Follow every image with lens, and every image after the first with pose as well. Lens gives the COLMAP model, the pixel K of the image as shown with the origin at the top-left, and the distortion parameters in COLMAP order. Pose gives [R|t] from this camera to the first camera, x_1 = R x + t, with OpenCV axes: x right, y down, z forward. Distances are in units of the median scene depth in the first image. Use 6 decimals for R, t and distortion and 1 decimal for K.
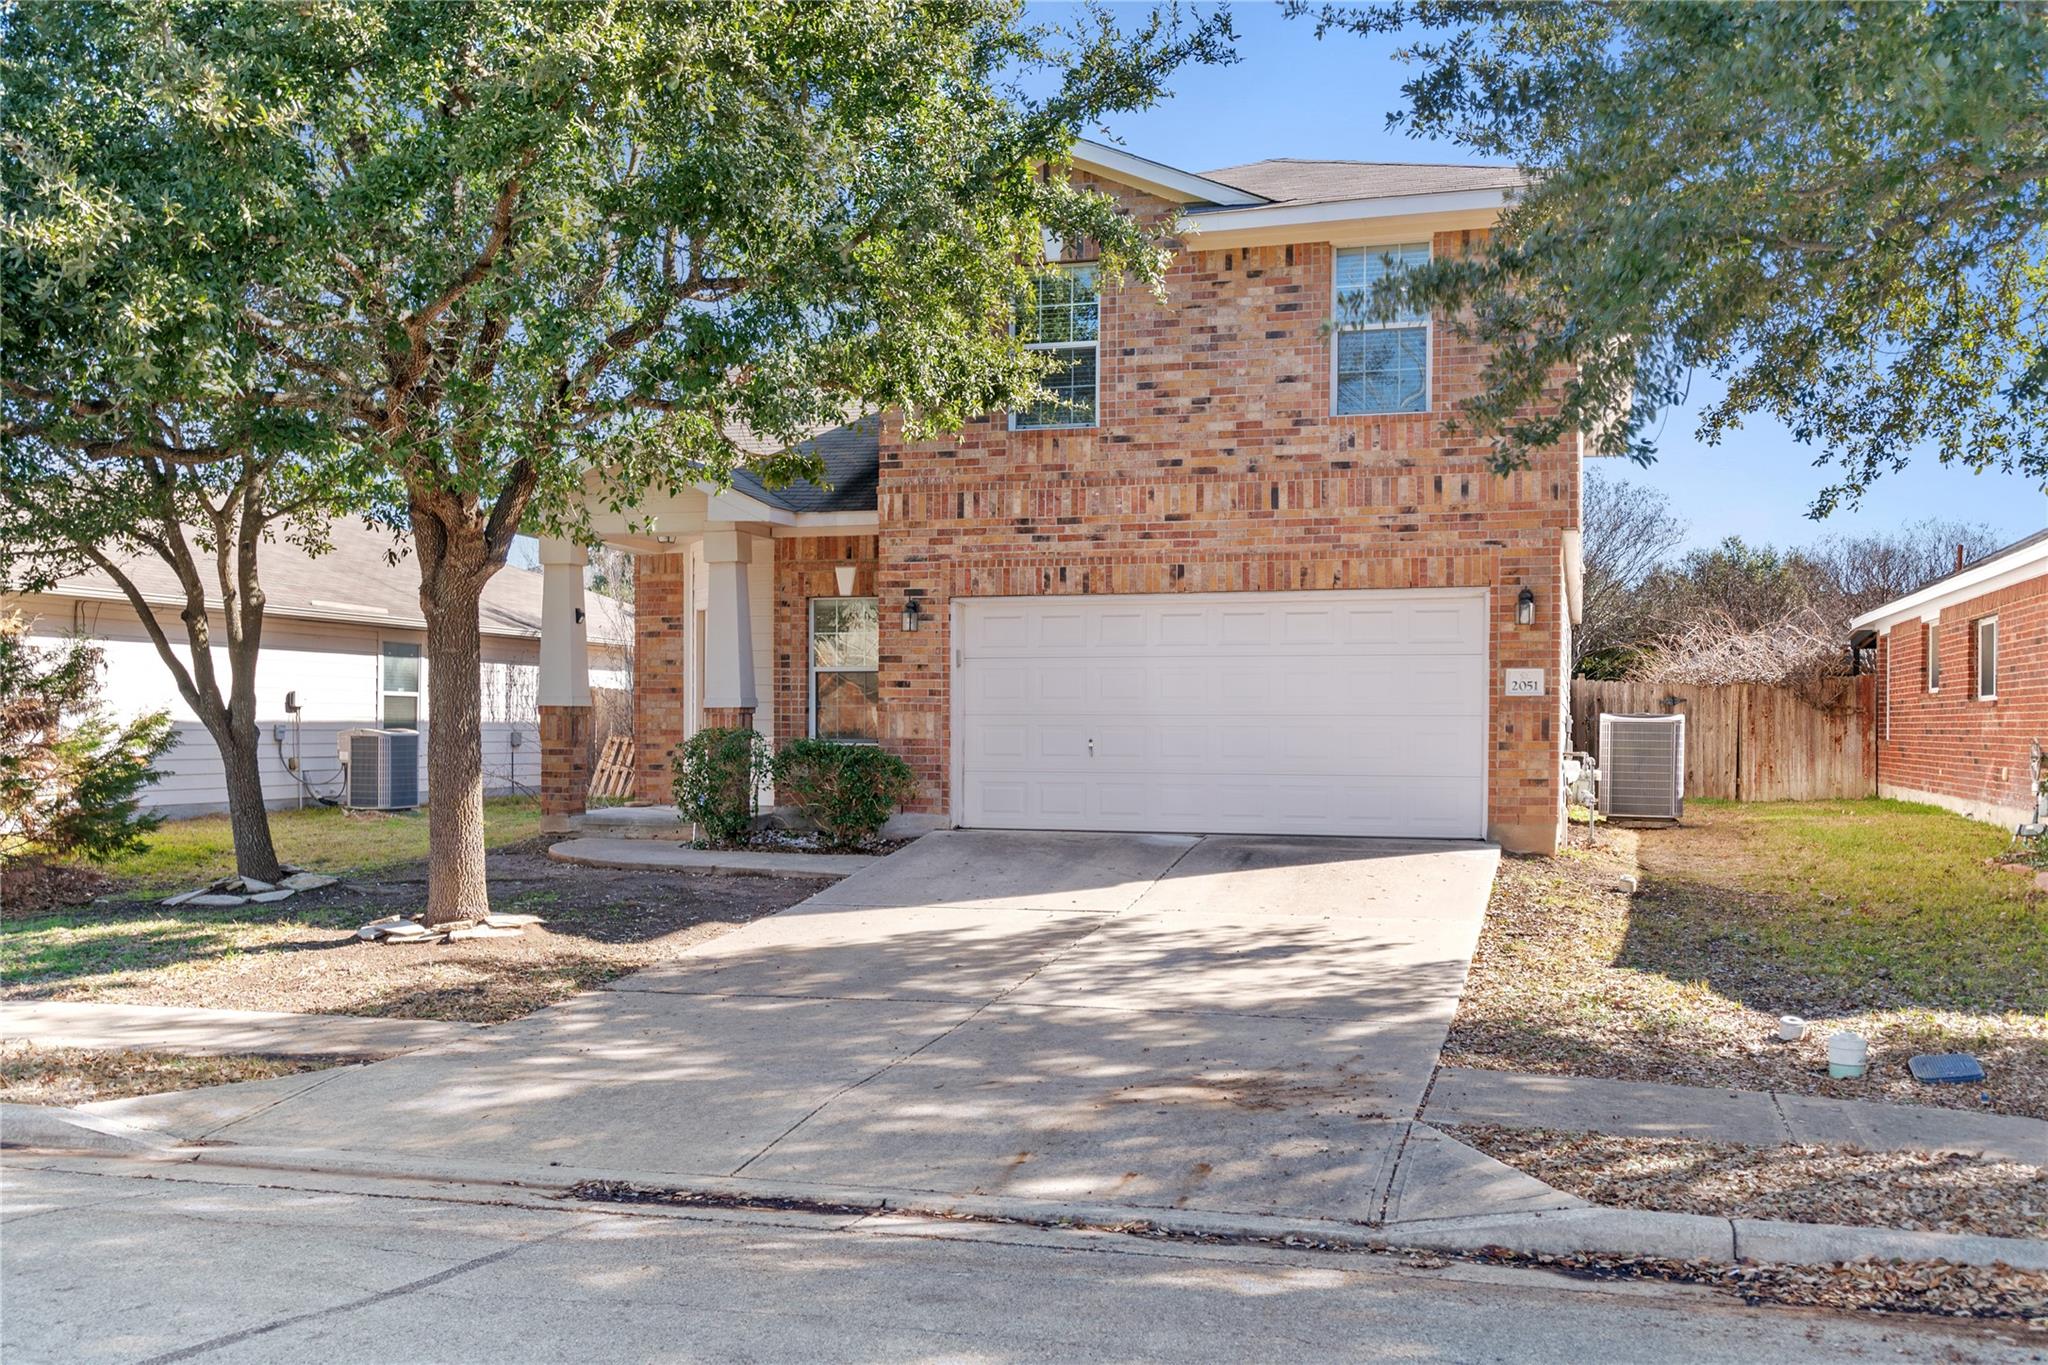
lens RADIAL K [[1820.8, 0, 1023.8], [0, 1820.8, 747.3], [0, 0, 1]] dist [-0.000159, -0.000712]
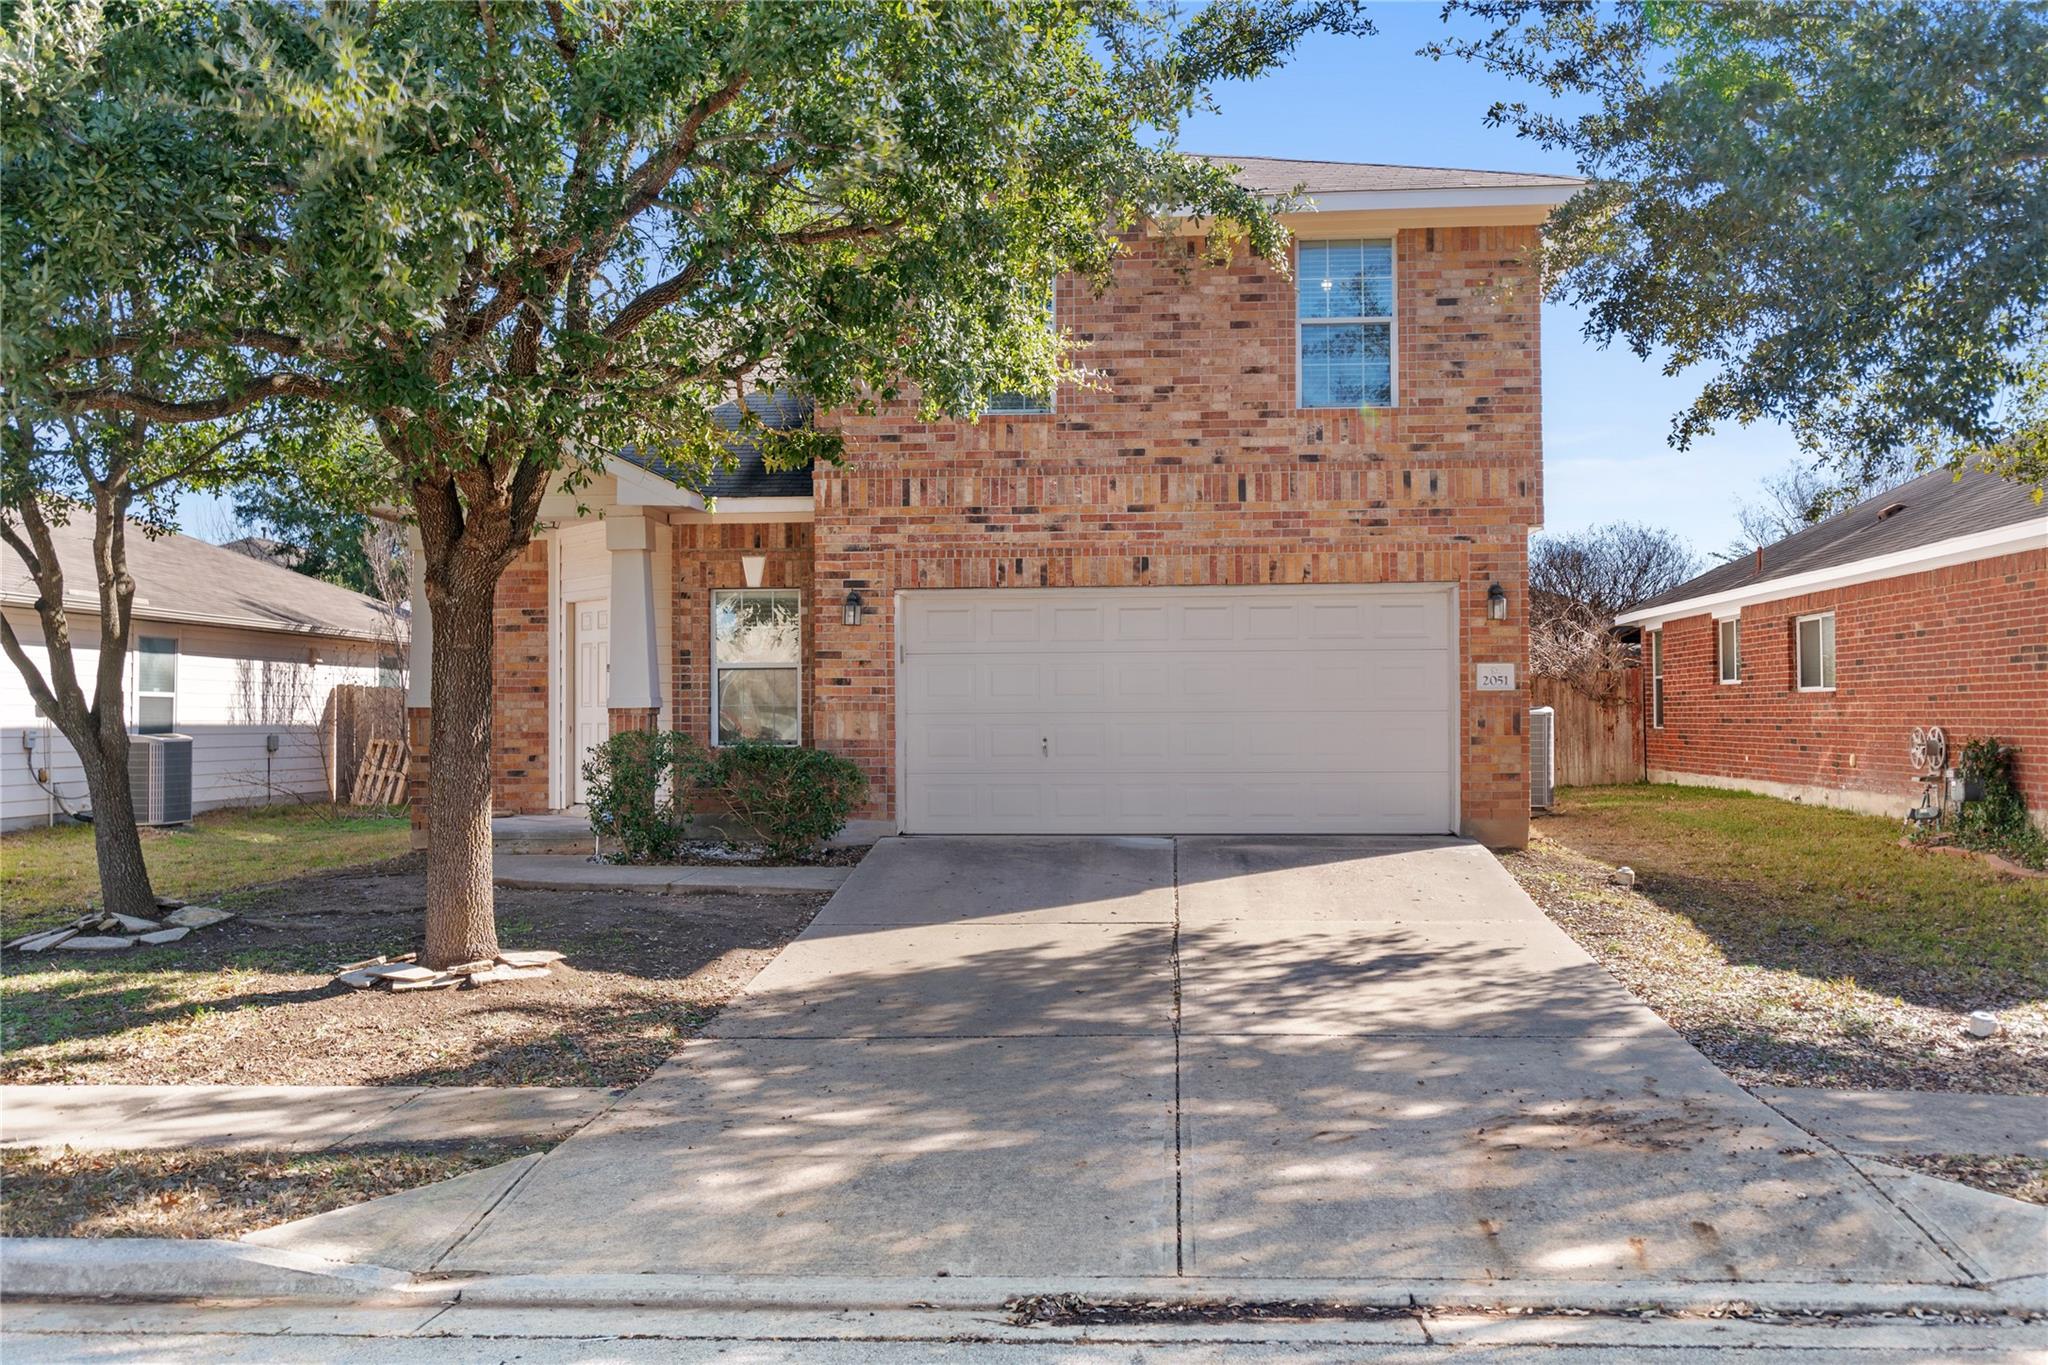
lens RADIAL K [[1776.1, 0, 1024.0], [0, 1776.1, 682.5], [0, 0, 1]] dist [-0.002903, 0.001654]
pose [[0.976841, -0.005093, 0.213905, -0.179492], [0.011902, 0.999462, -0.030558, -0.005536], [-0.213634, 0.032397, 0.976376, 0.093737]]
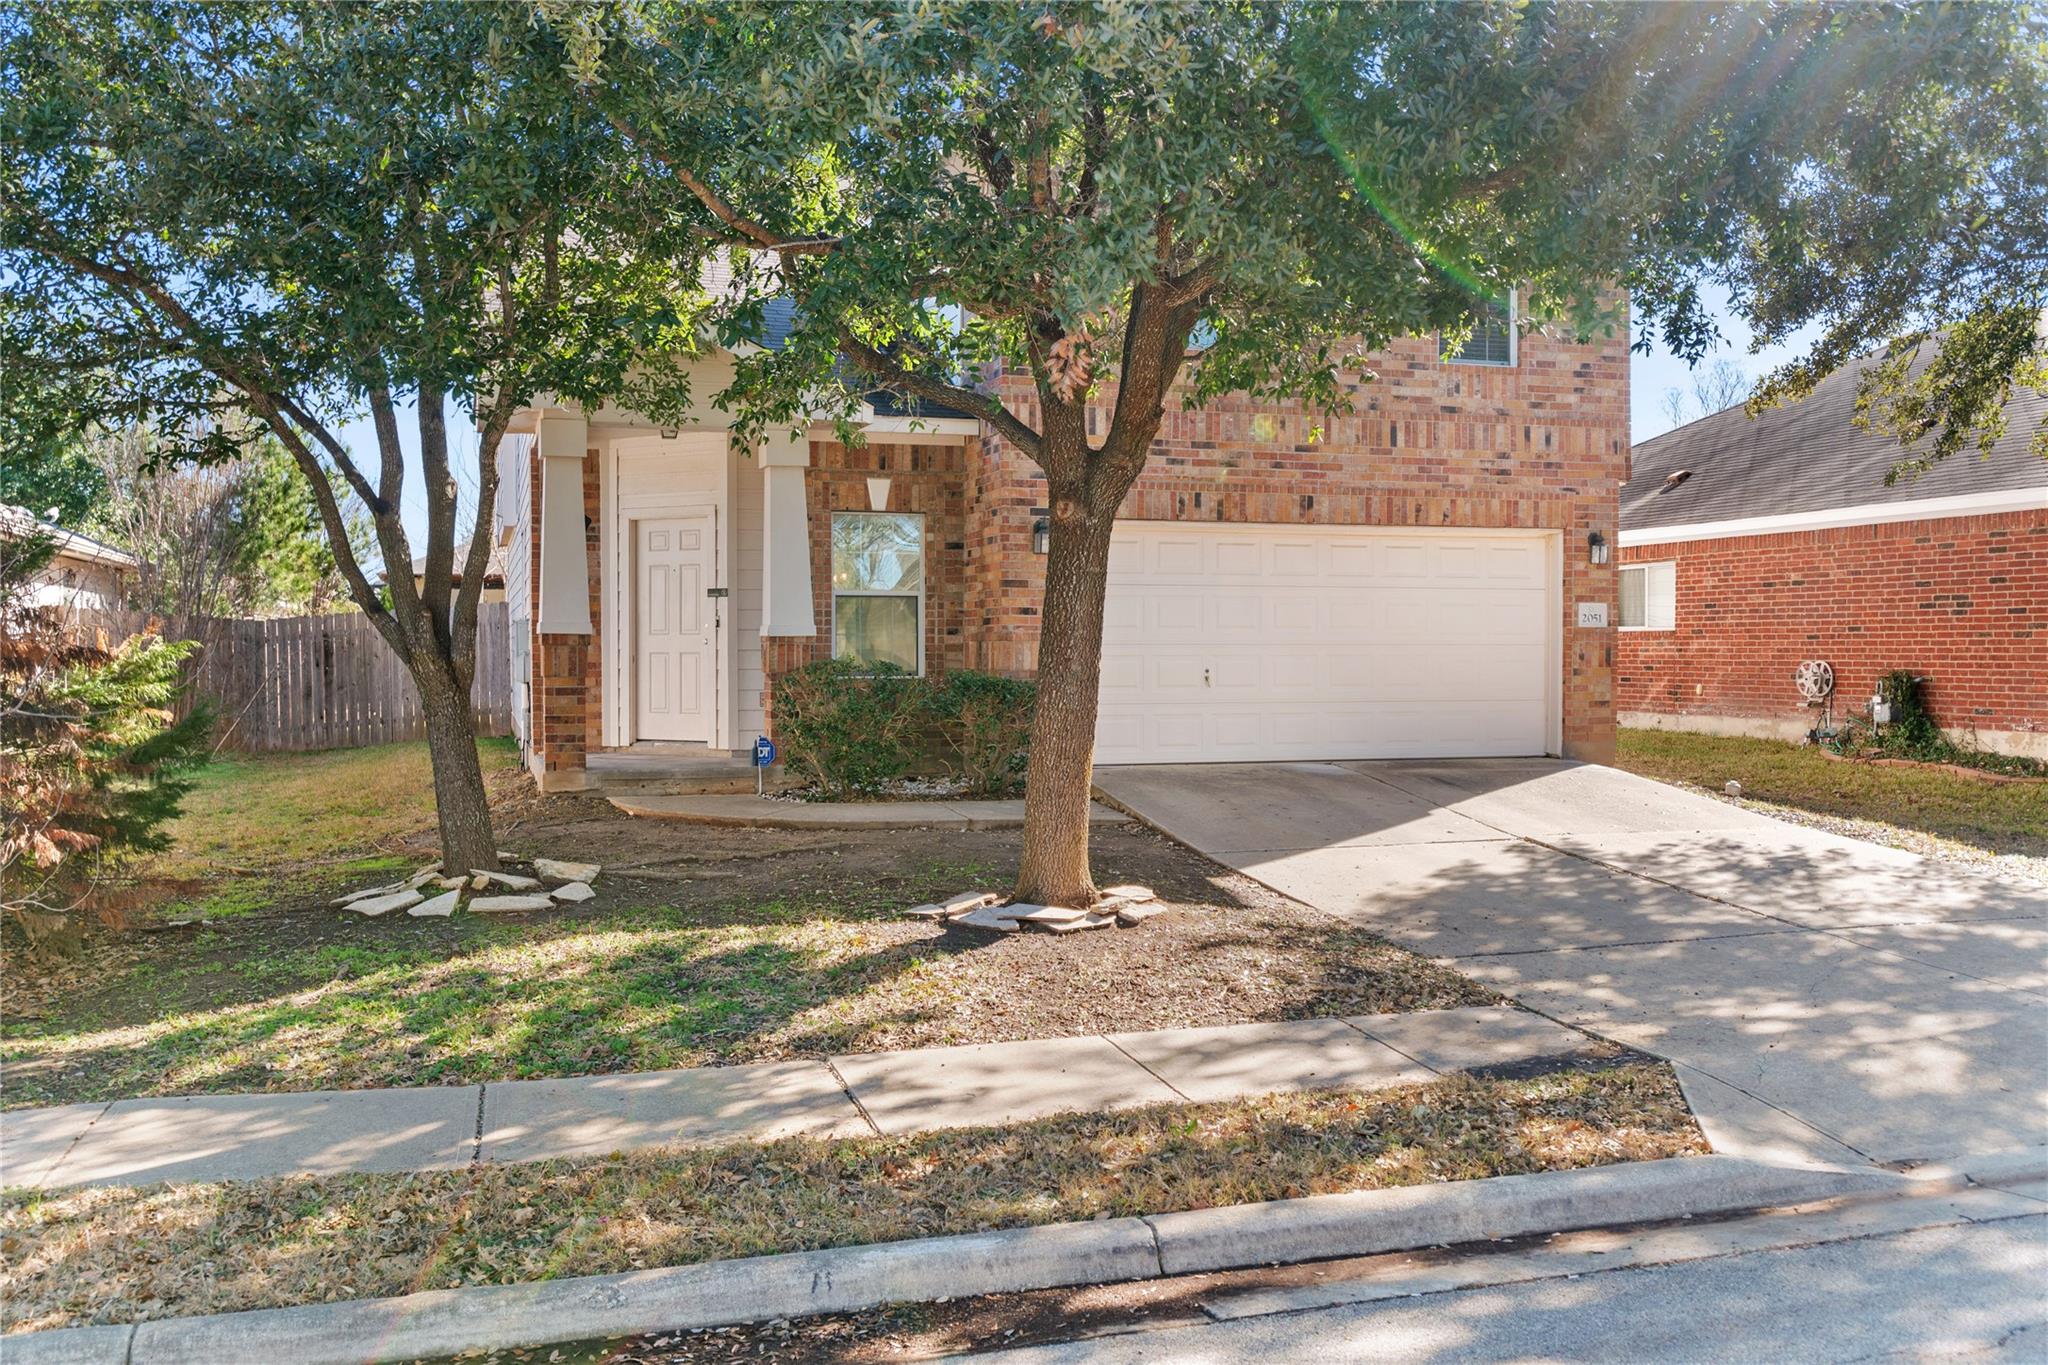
lens RADIAL K [[1776.1, 0, 1024.0], [0, 1776.1, 682.5], [0, 0, 1]] dist [-0.002903, 0.001654]
pose [[0.828898, -0.014136, 0.559222, -0.599749], [0.009858, 0.999895, 0.010662, -0.008752], [-0.559314, -0.003325, 0.828949, 0.271954]]
